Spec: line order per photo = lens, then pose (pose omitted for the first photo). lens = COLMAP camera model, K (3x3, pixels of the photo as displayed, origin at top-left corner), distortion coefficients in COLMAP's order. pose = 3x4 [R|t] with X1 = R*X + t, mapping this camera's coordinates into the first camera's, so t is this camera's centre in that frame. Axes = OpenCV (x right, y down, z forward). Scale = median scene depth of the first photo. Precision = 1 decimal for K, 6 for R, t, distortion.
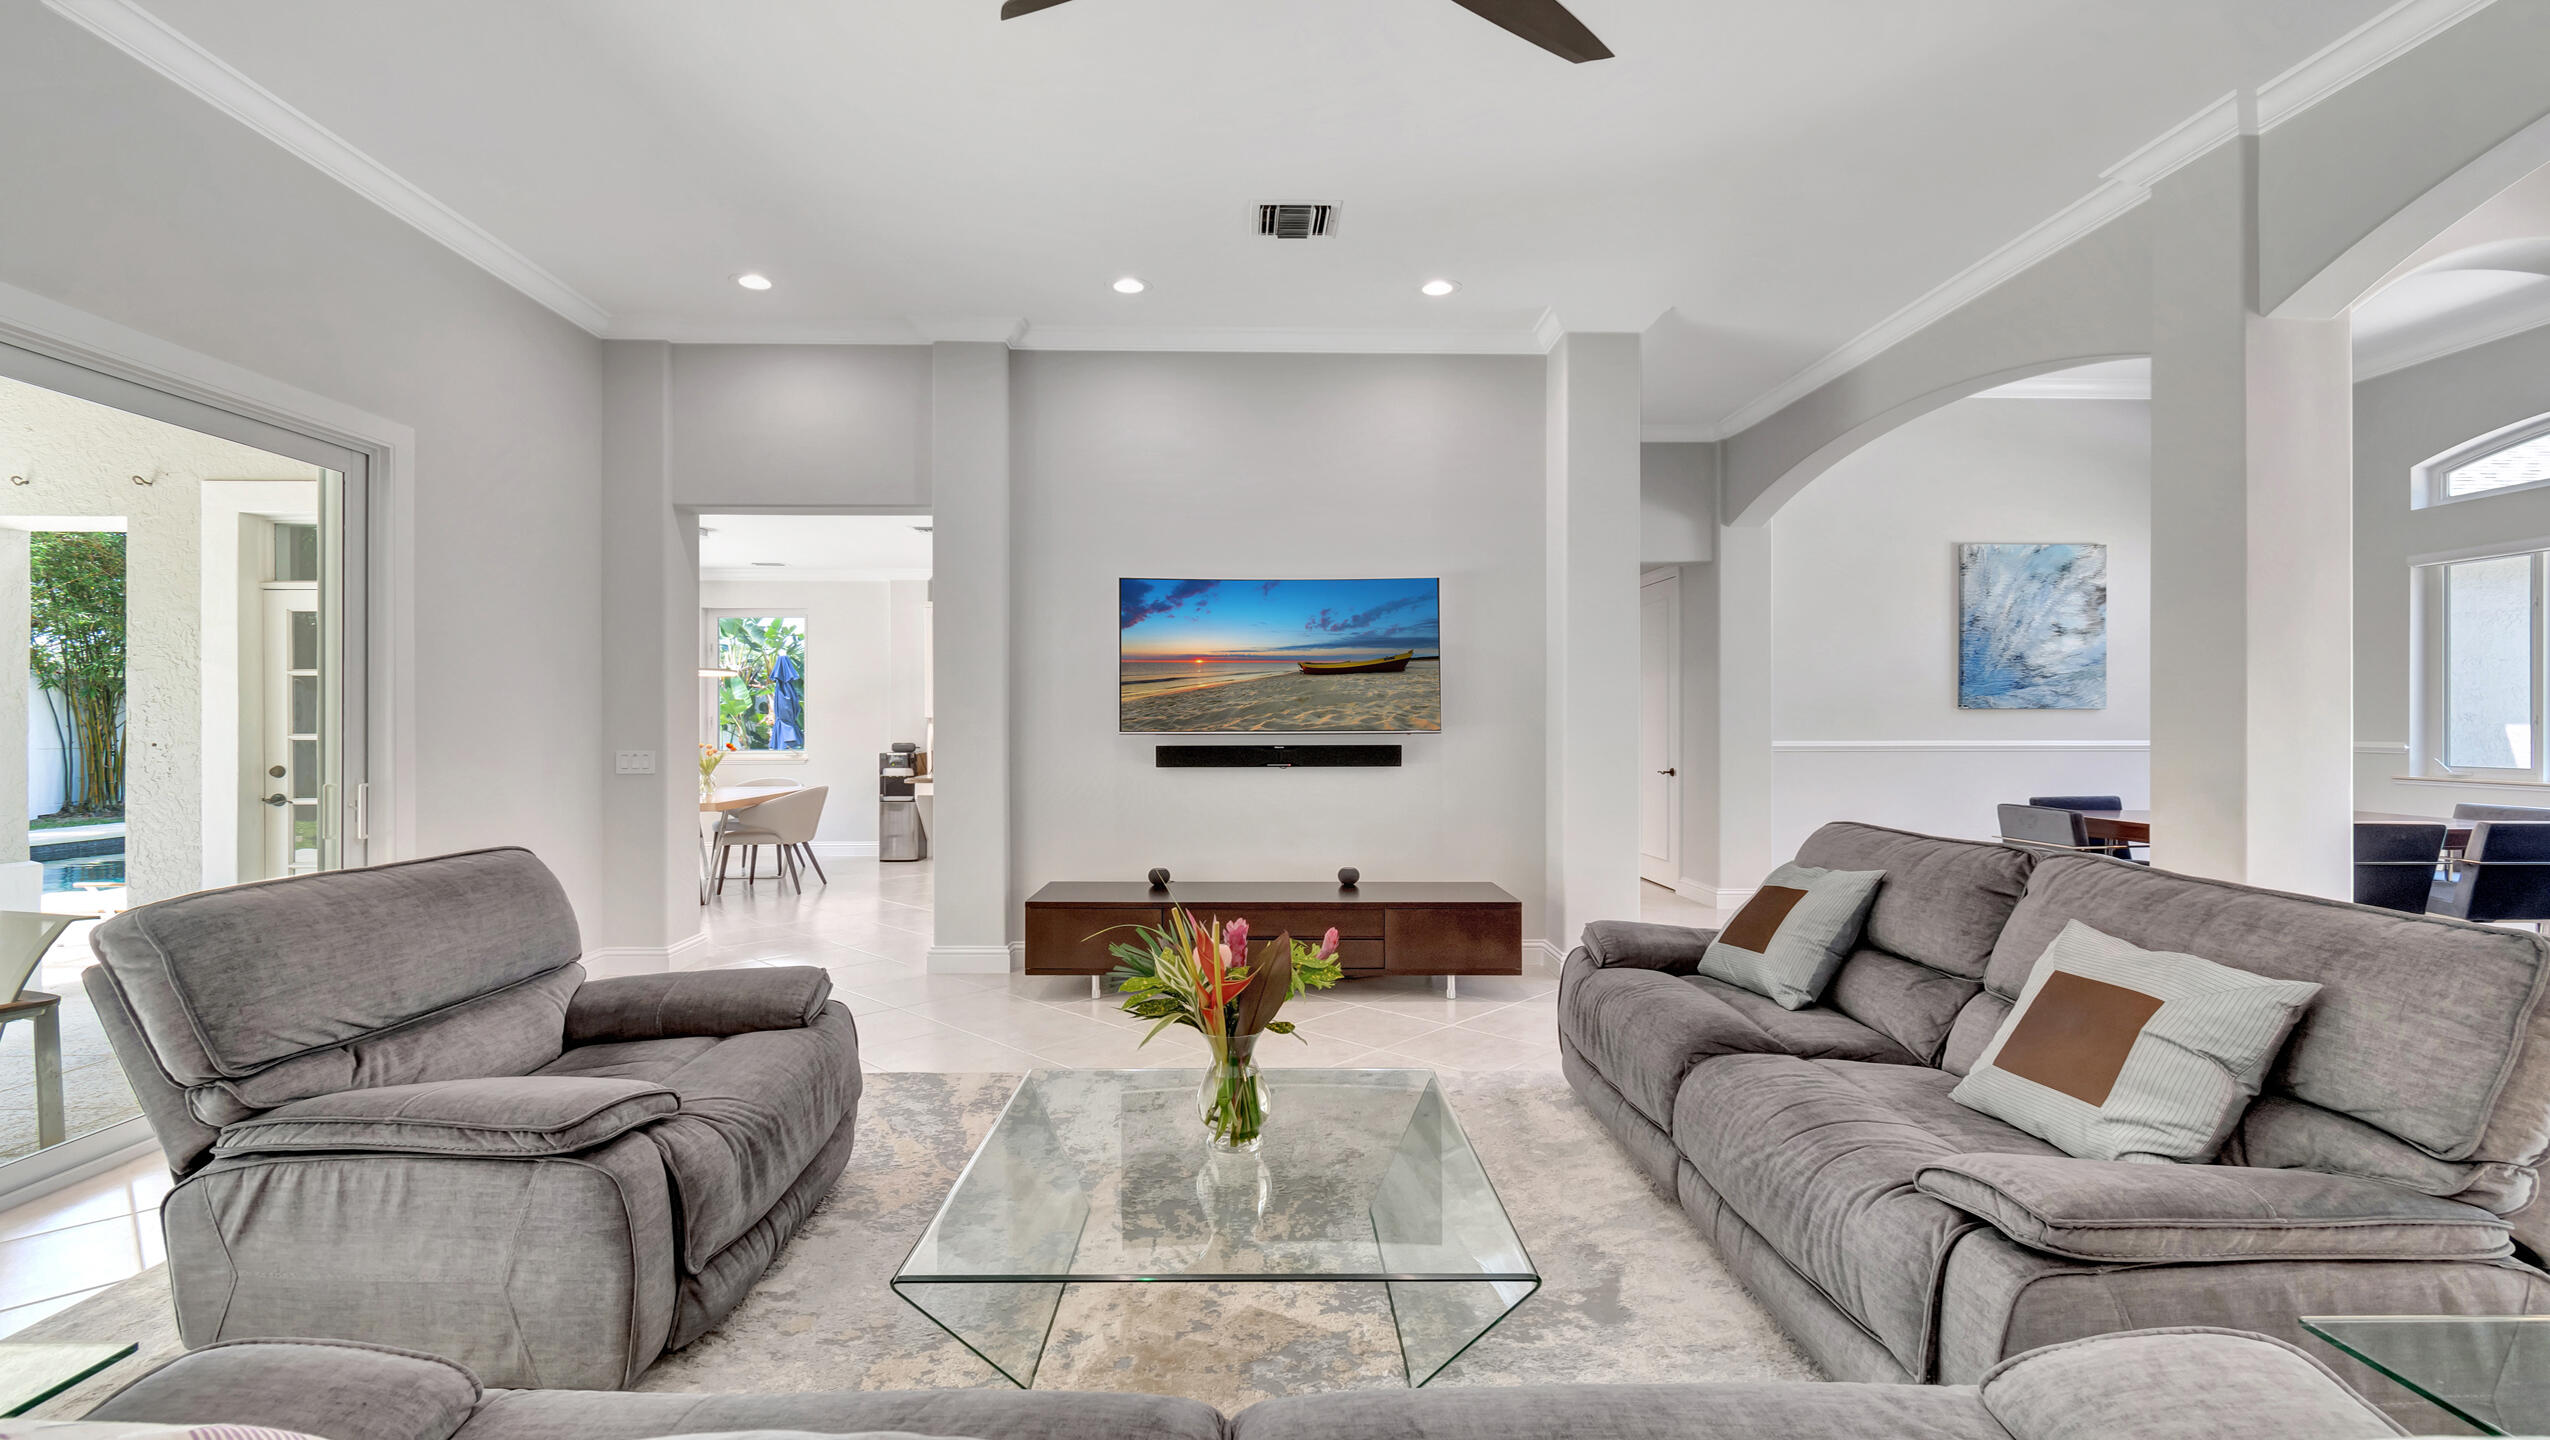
lens RADIAL K [[1135.5, 0, 1255.7], [0, 1135.5, 721.7], [0, 0, 1]] dist [-0.003045, -0.000124]
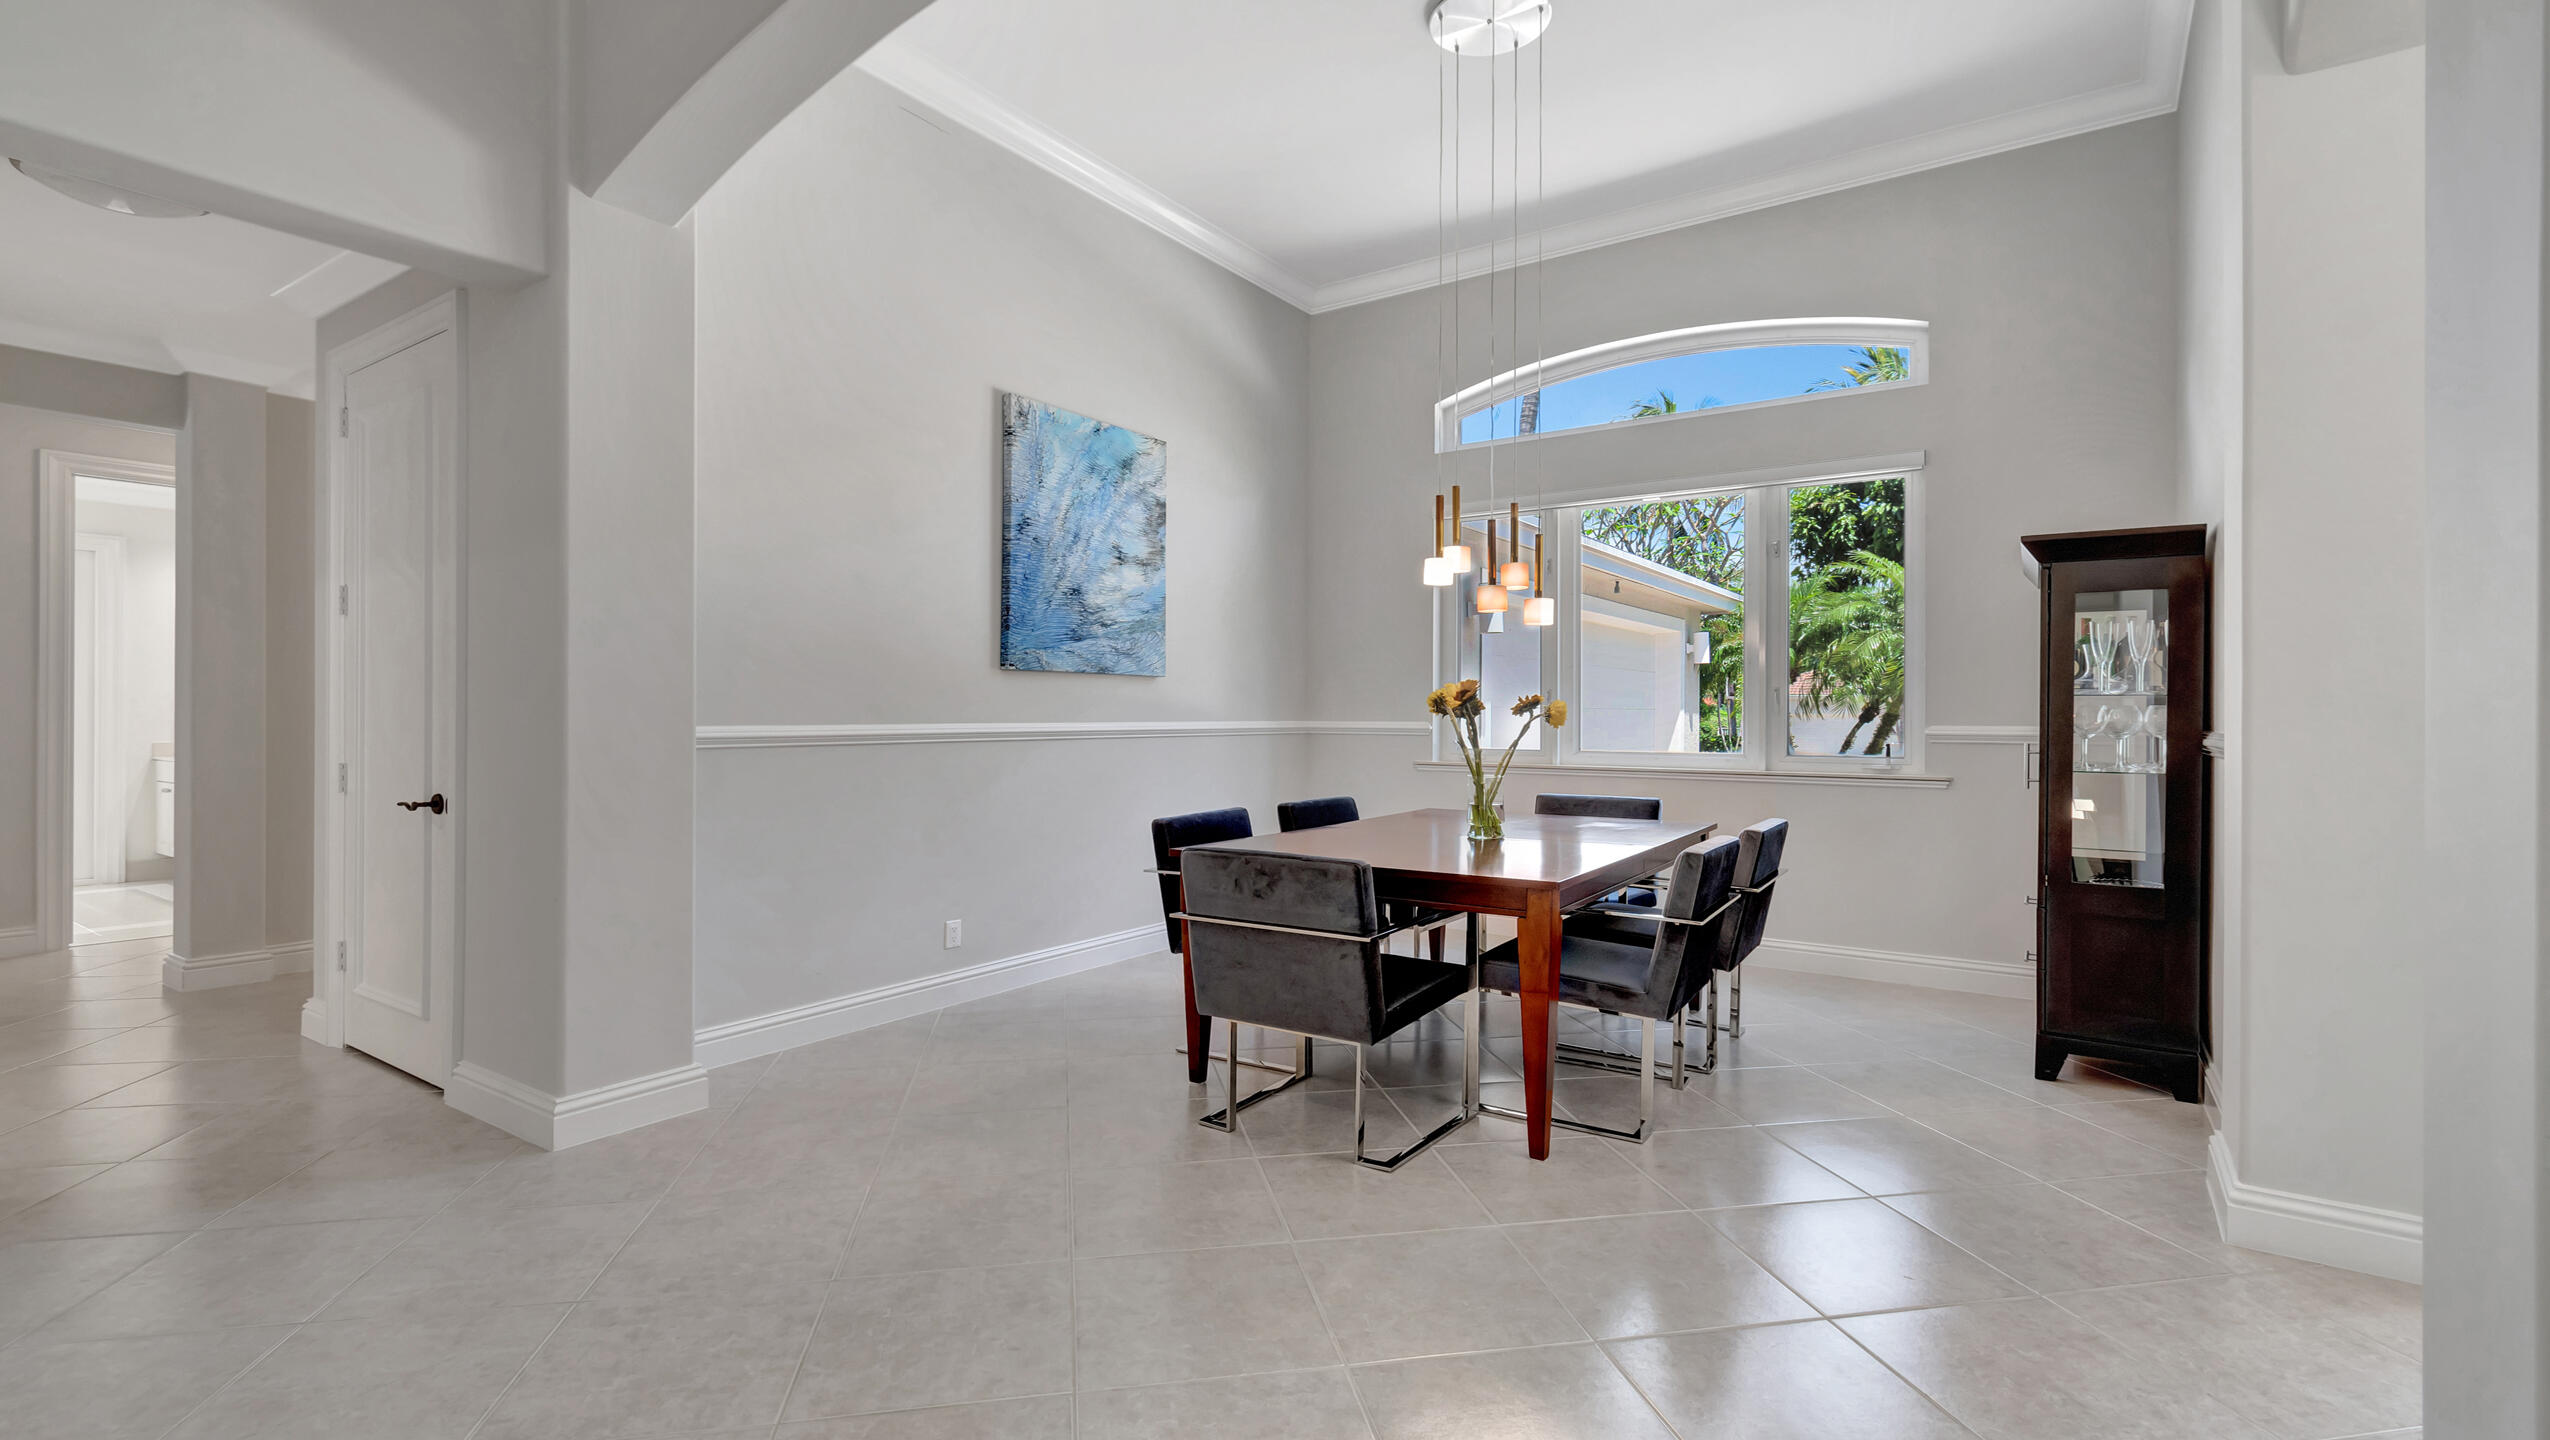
lens RADIAL K [[1135.5, 0, 1260.0], [0, 1135.5, 706.5], [0, 0, 1]] dist [-0.003045, -0.000124]
pose [[0.594004, 0.004835, 0.804447, 0.223353], [-0.007426, 0.999972, -0.000526, 0.007074], [-0.804428, -0.005662, 0.594024, 0.538996]]
